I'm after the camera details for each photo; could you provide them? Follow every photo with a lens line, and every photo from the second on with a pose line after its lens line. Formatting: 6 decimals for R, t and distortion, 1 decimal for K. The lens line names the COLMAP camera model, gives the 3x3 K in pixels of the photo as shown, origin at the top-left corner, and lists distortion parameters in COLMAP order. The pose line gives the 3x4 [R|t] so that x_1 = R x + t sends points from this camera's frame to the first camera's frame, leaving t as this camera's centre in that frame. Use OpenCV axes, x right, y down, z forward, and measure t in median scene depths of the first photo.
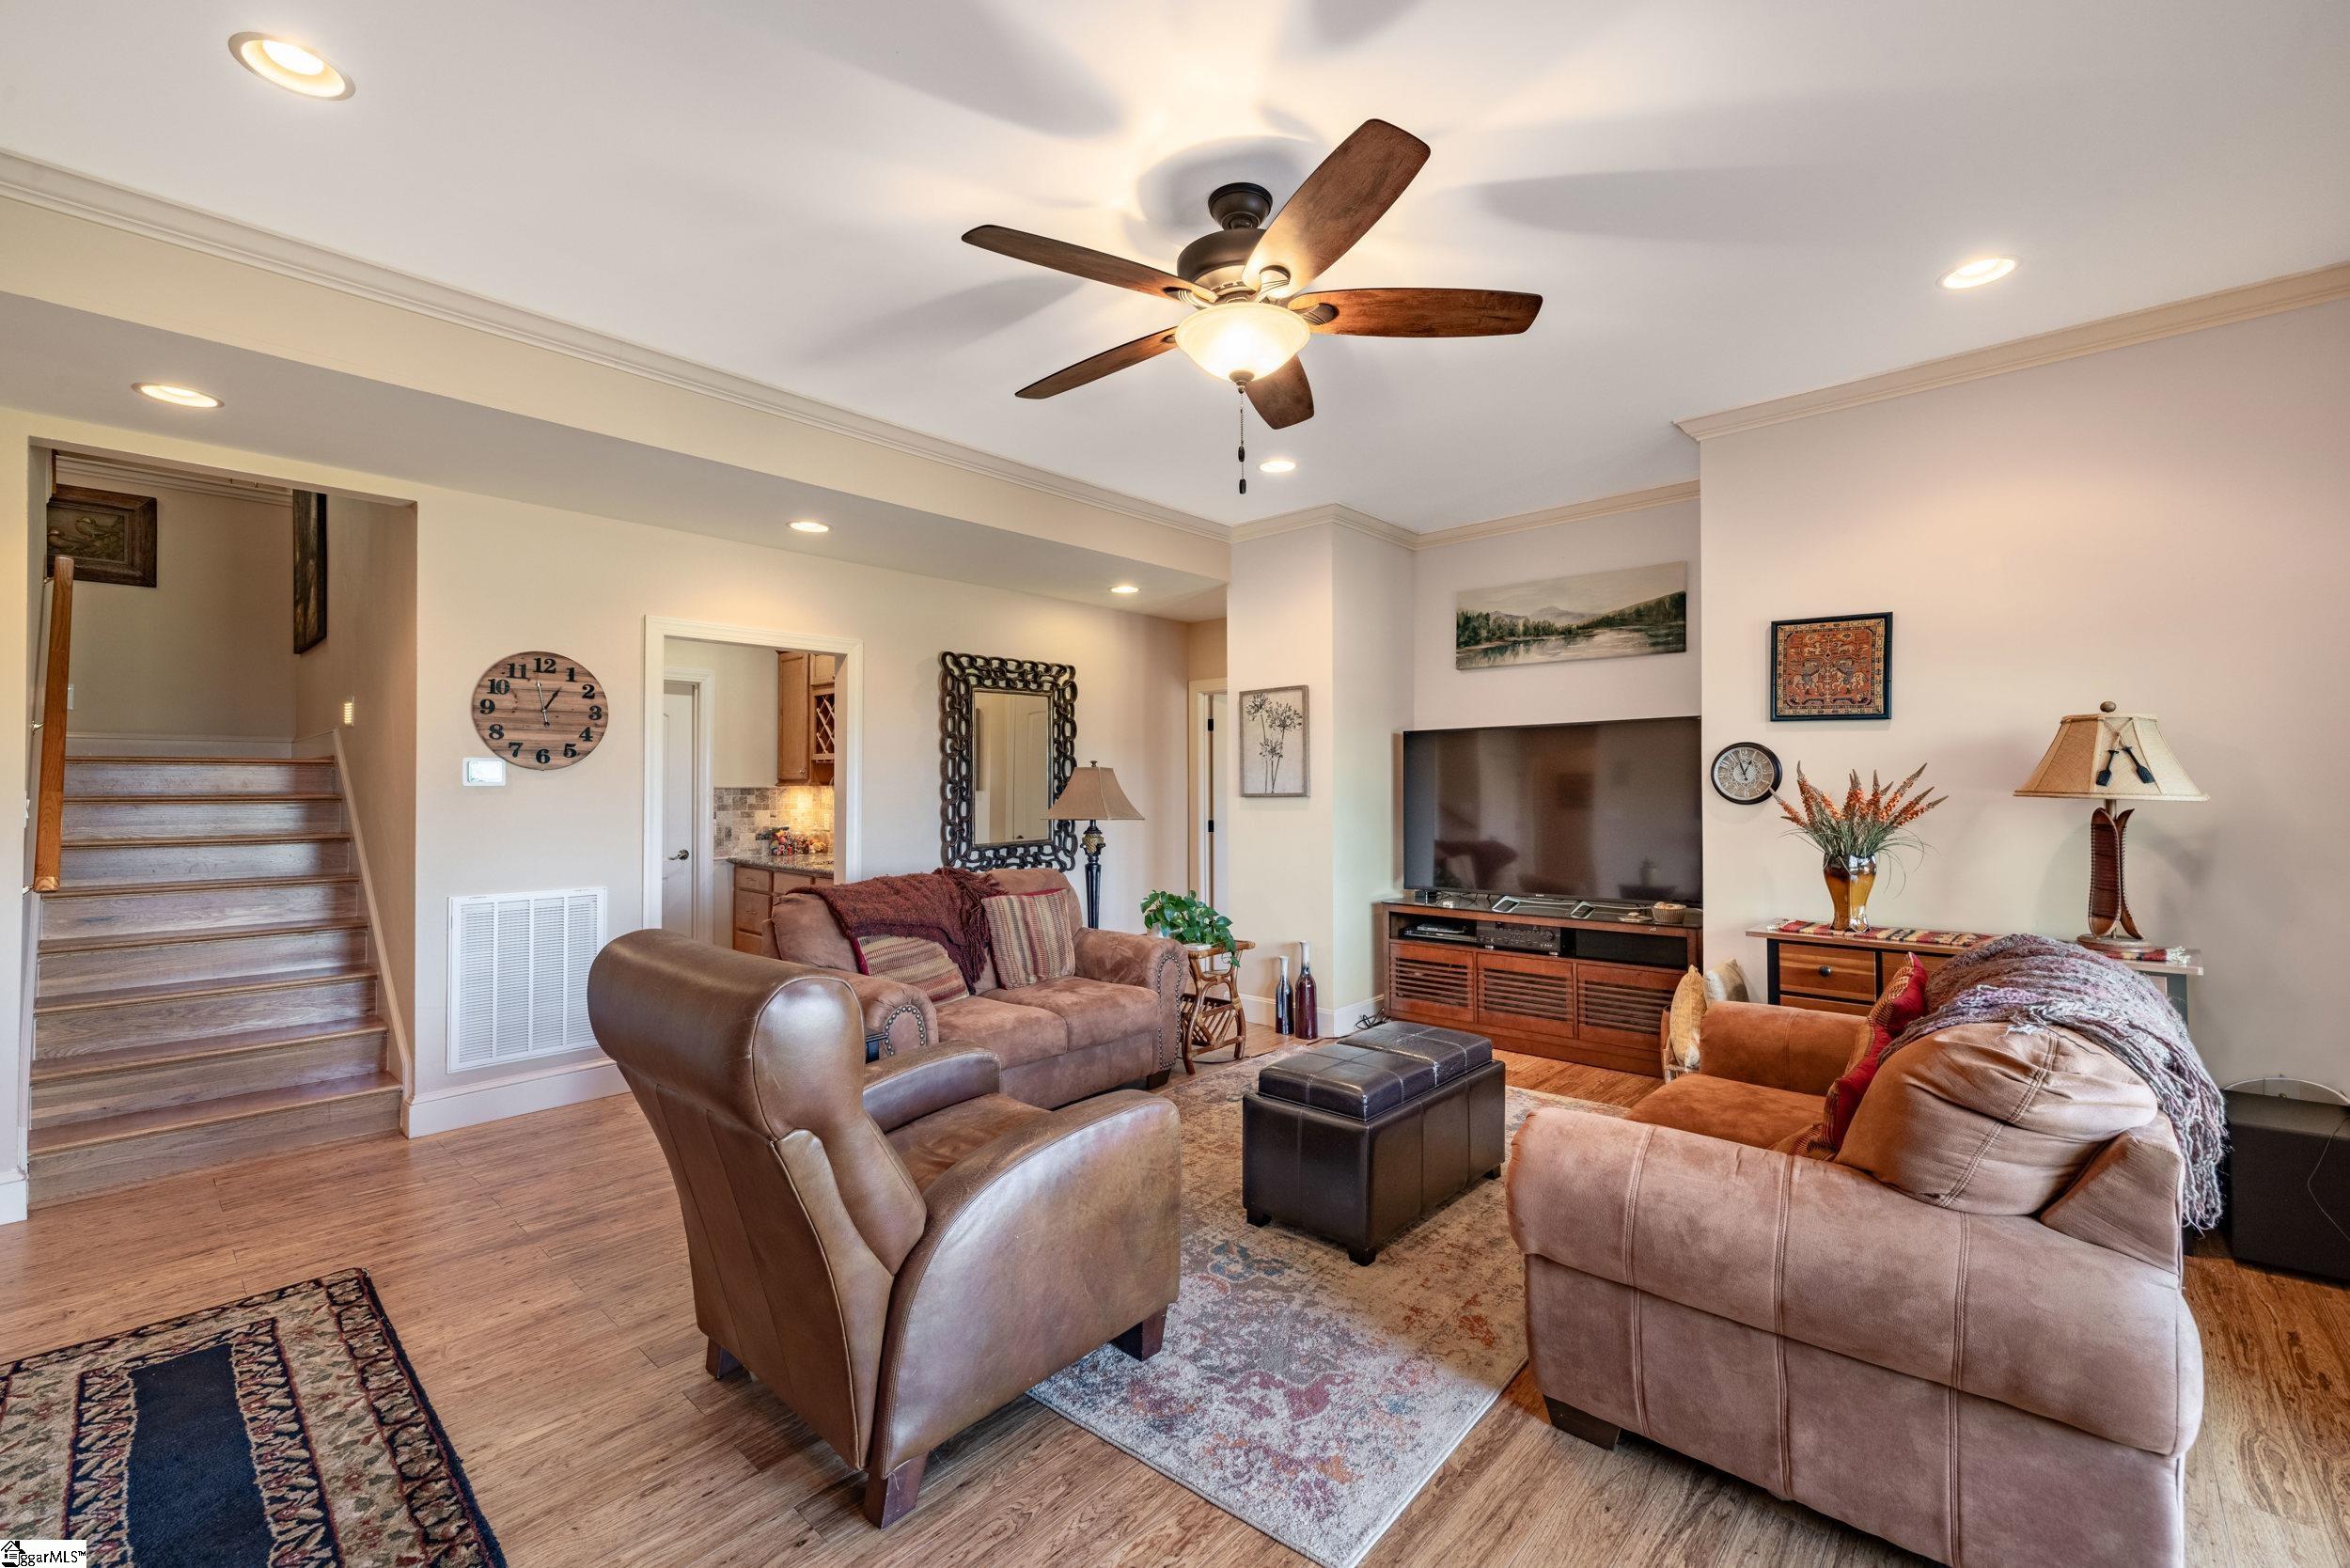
lens RADIAL K [[996.1, 0, 1170.6], [0, 996.1, 776.0], [0, 0, 1]] dist [0.003190, -0.000019]
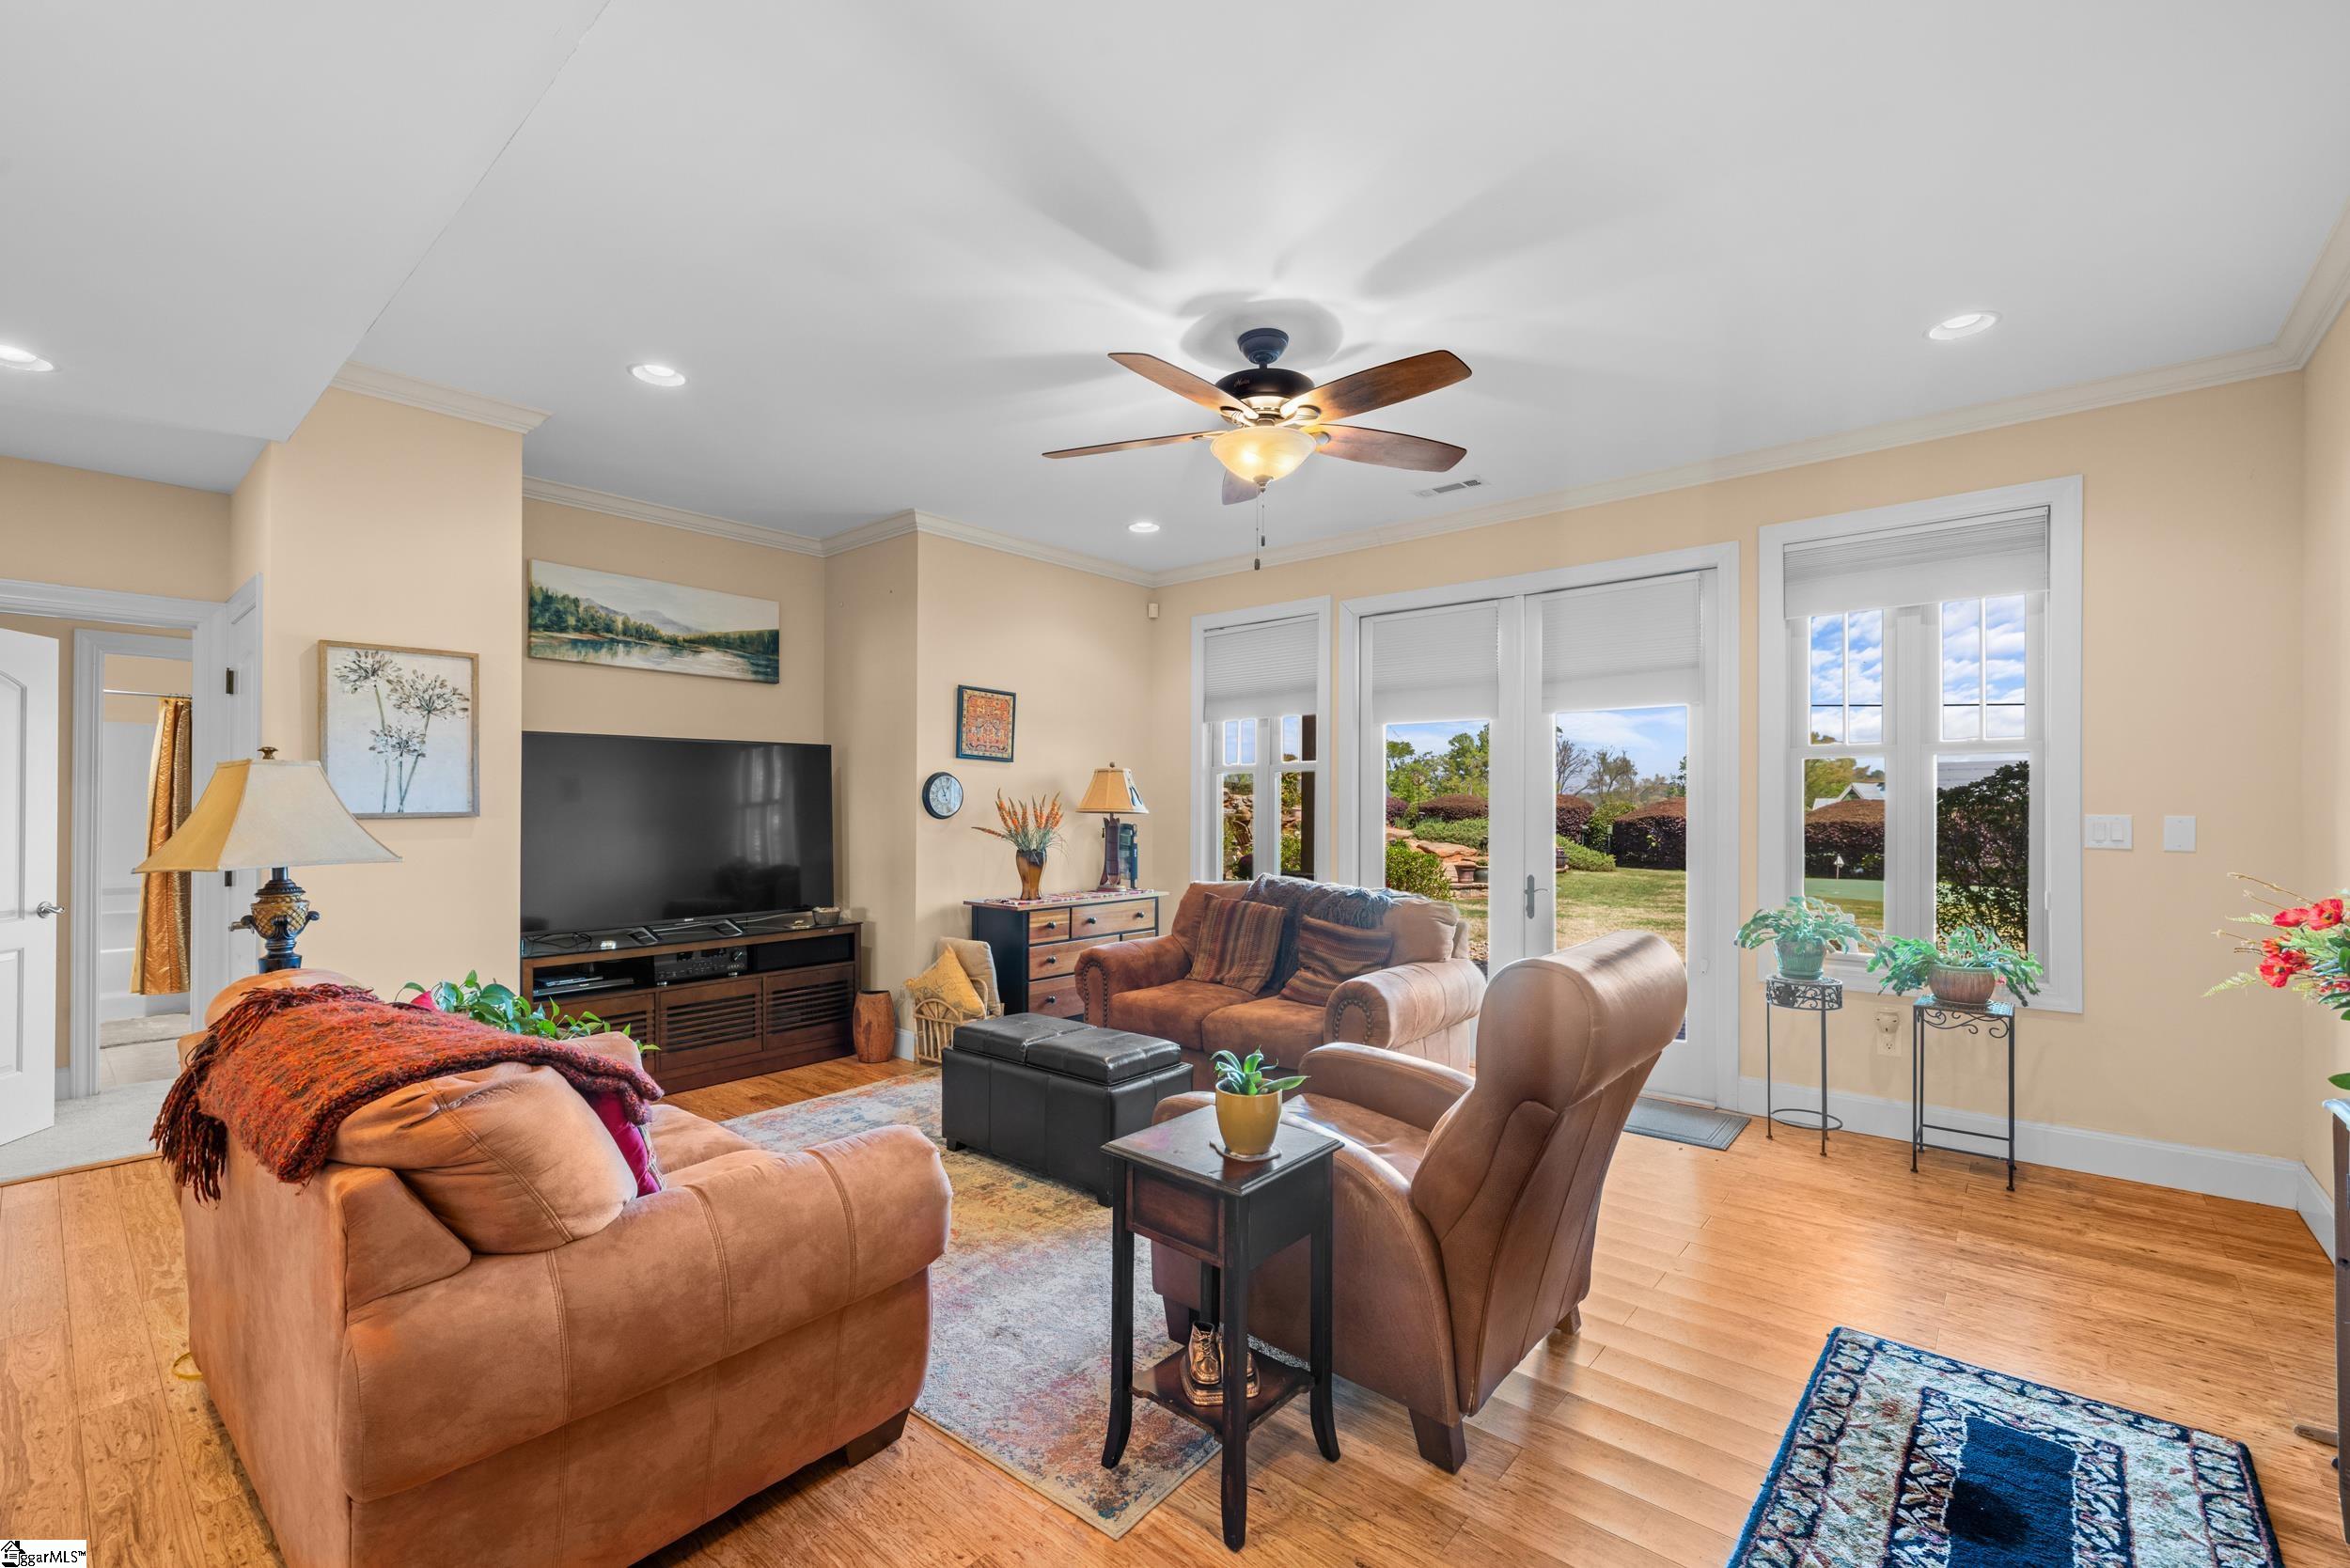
lens RADIAL K [[996.1, 0, 1182.2], [0, 996.1, 799.7], [0, 0, 1]] dist [0.003190, -0.000019]
pose [[-0.042896, 0.009968, 0.999030, -0.597169], [-0.010993, 0.999885, -0.010448, 0.010841], [-0.999019, -0.011431, -0.042782, 0.577863]]
